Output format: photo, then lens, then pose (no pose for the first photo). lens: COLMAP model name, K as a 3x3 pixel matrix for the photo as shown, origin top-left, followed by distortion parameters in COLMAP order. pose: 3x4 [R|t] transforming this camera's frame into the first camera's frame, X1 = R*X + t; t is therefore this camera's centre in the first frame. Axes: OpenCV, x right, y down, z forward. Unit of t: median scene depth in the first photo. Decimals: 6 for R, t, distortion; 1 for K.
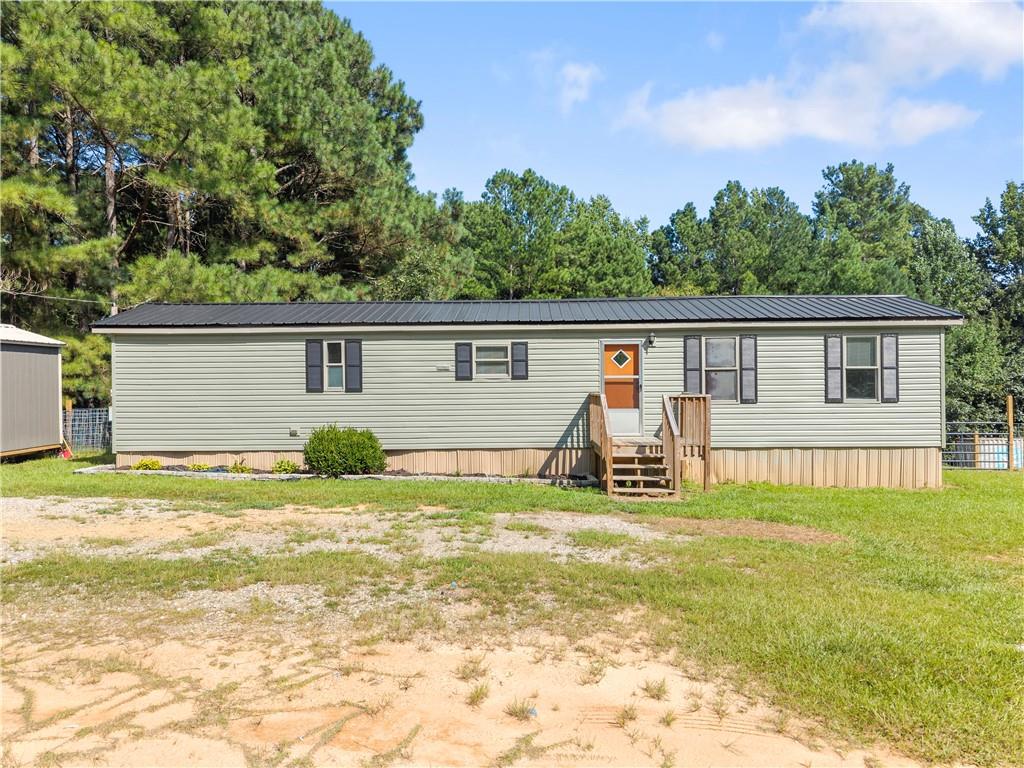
lens RADIAL K [[701.5, 0, 509.9], [0, 701.5, 388.5], [0, 0, 1]] dist [0.083465, -0.066790]
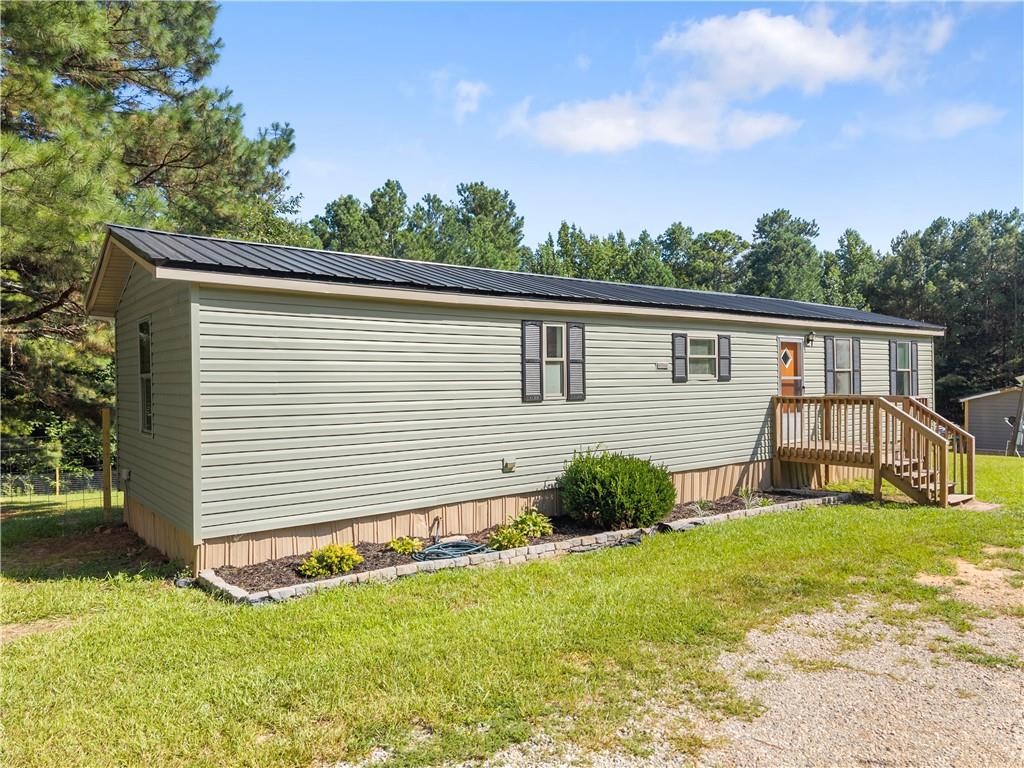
lens RADIAL K [[679.7, 0, 512.0], [0, 679.7, 384.0], [0, 0, 1]] dist [0.067488, -0.063255]
pose [[0.780395, -0.005150, 0.625265, -0.675854], [0.005371, 0.999984, 0.001532, -0.011964], [-0.625264, 0.002162, 0.780411, 0.531280]]
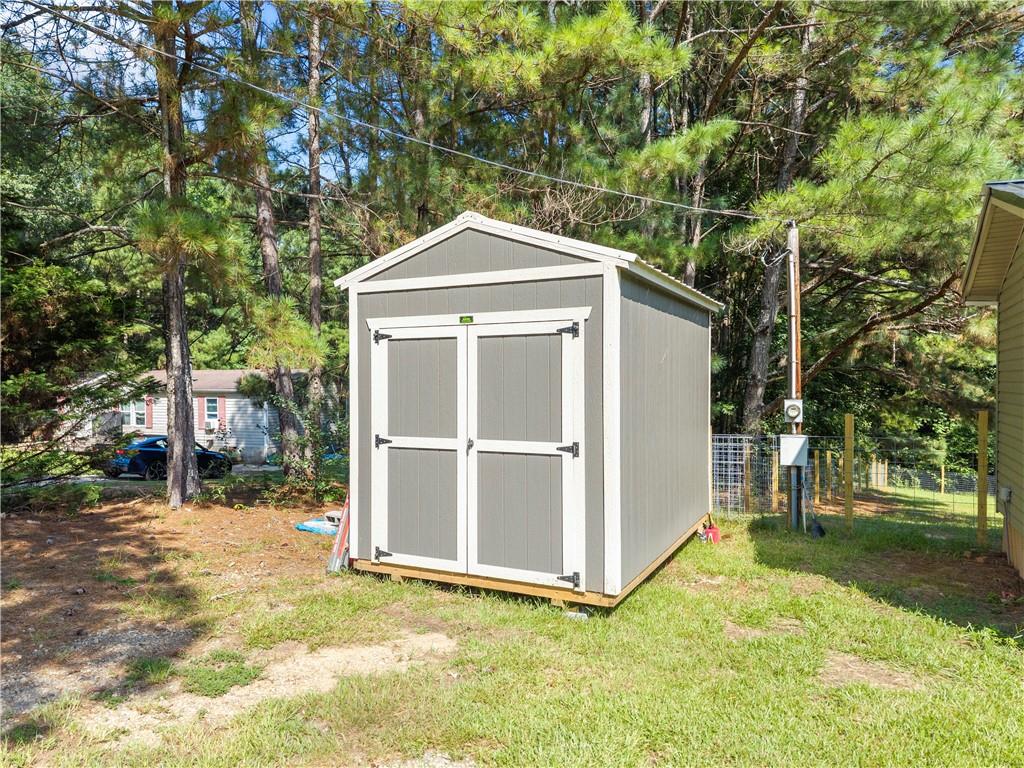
lens RADIAL K [[701.5, 0, 509.9], [0, 701.5, 388.5], [0, 0, 1]] dist [0.083465, -0.066790]
pose [[0.899354, 0.012762, -0.437036, -0.654111], [-0.007639, 0.999880, 0.013477, -0.012045], [0.437155, -0.008782, 0.899343, 0.610826]]
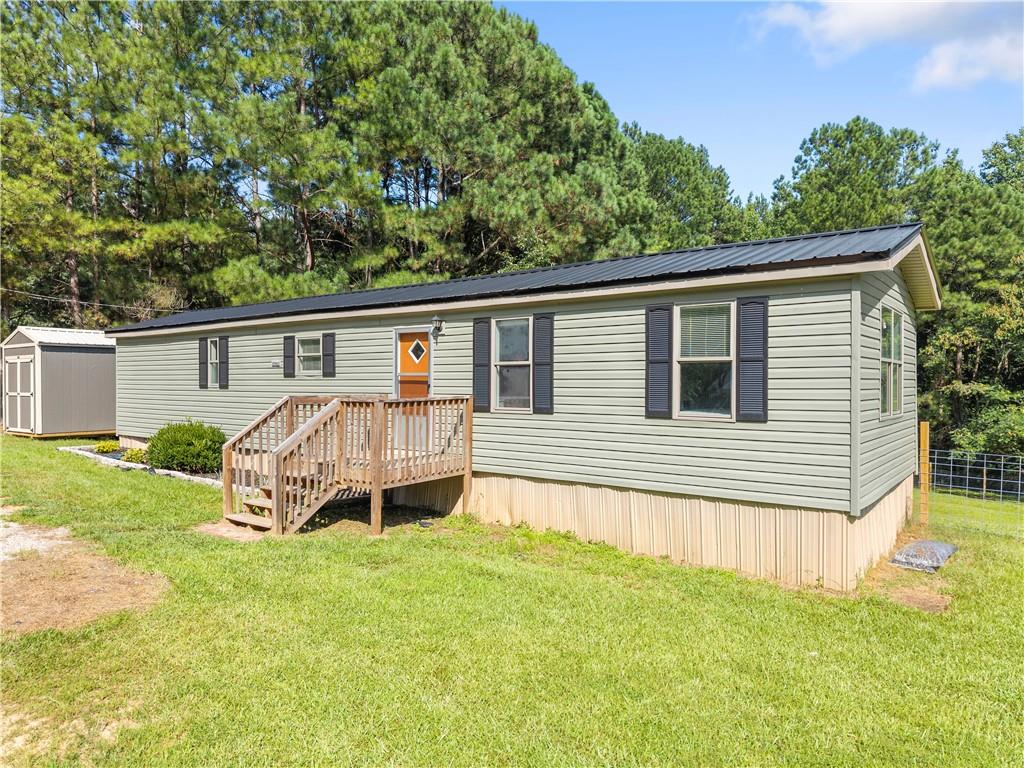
lens RADIAL K [[679.7, 0, 512.0], [0, 679.7, 384.0], [0, 0, 1]] dist [0.067488, -0.063255]
pose [[0.799461, 0.010934, -0.600618, 0.701317], [-0.009981, 0.999938, 0.004918, -0.010265], [0.600635, 0.002063, 0.799521, 0.461239]]
